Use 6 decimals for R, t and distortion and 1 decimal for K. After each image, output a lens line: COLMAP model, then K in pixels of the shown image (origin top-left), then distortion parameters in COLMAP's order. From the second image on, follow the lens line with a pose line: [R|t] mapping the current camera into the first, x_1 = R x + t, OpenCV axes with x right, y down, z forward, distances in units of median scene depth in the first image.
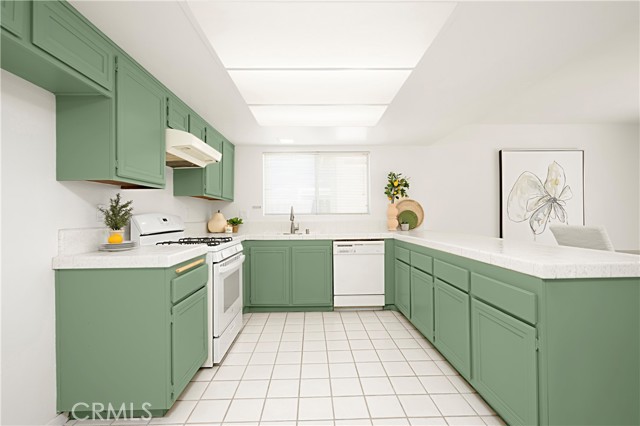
lens RADIAL K [[292.3, 0, 319.2], [0, 292.3, 206.3], [0, 0, 1]] dist [0.000782, 0.000847]
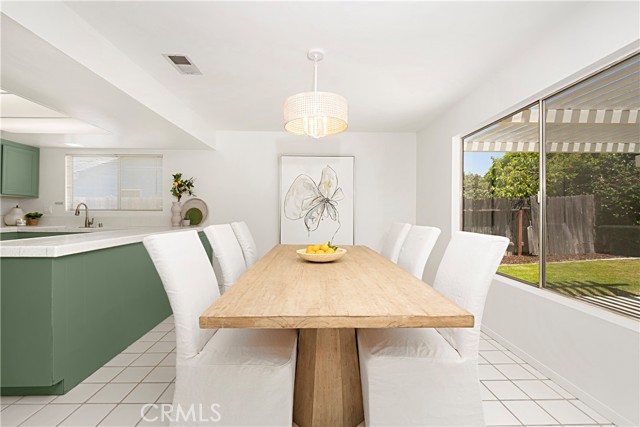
lens RADIAL K [[292.3, 0, 320.3], [0, 292.3, 206.6], [0, 0, 1]] dist [0.000782, 0.000847]
pose [[0.999845, 0.014530, -0.009984, 0.790162], [-0.014394, 0.999805, 0.013510, -0.012871], [0.010178, -0.013364, 0.999859, -0.112923]]
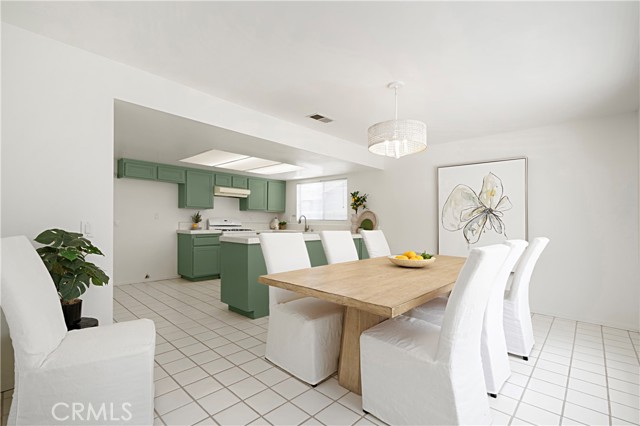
lens RADIAL K [[292.3, 0, 319.7], [0, 292.3, 214.6], [0, 0, 1]] dist [0.000782, 0.000847]
pose [[0.714831, 0.006772, -0.699265, 1.090568], [-0.001123, 0.999963, 0.008536, -0.016883], [0.699296, -0.005317, 0.714812, -0.129947]]
